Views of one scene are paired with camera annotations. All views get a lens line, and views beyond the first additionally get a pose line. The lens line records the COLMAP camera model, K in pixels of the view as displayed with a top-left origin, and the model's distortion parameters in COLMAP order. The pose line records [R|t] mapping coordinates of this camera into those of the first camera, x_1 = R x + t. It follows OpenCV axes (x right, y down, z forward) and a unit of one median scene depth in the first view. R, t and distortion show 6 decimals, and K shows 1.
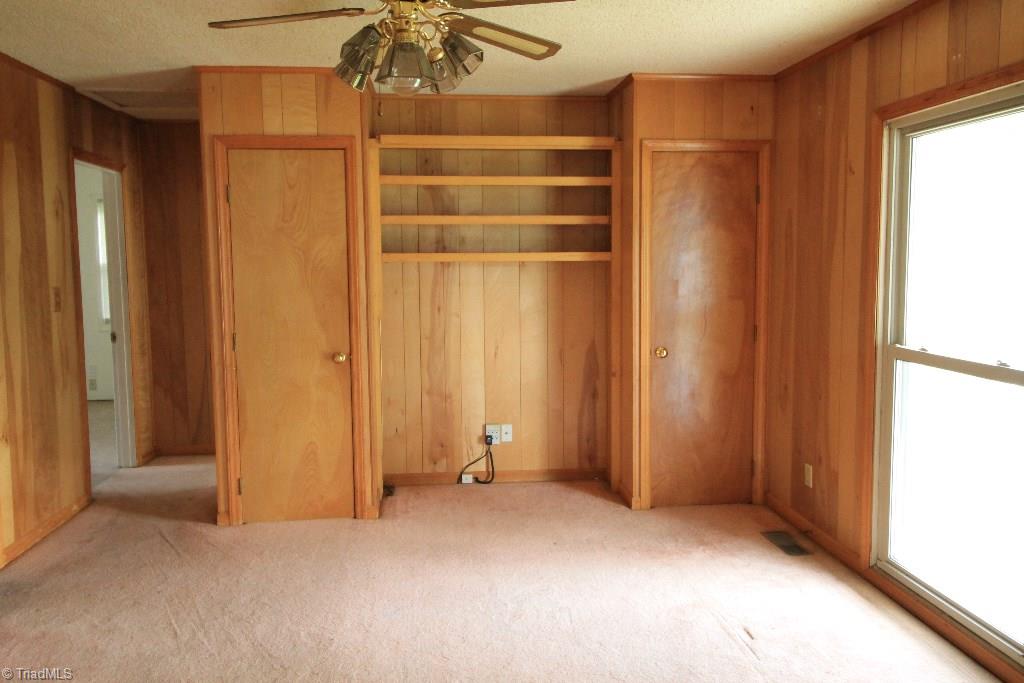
lens RADIAL K [[806.1, 0, 512.0], [0, 806.1, 341.5], [0, 0, 1]] dist [0.008406, -0.001559]
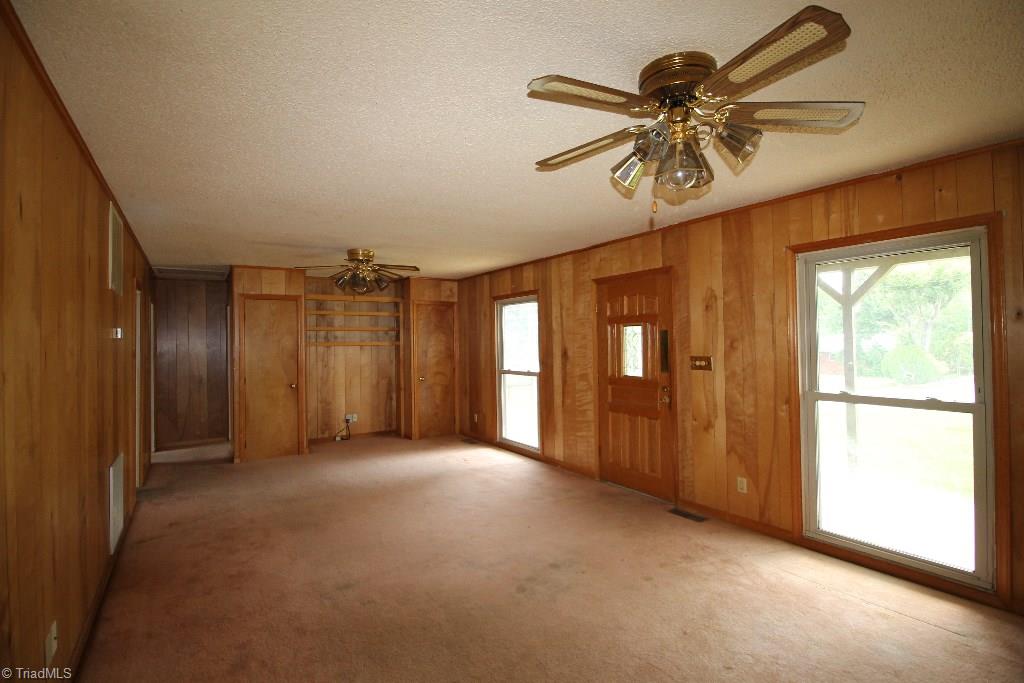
lens RADIAL K [[477.6, 0, 510.7], [0, 477.6, 336.4], [0, 0, 1]] dist [0.001109, -0.013162]
pose [[0.889284, -0.001161, 0.457353, -0.273587], [0.054688, 0.993092, -0.103816, 0.054210], [-0.454074, 0.117333, 0.883204, -0.534817]]
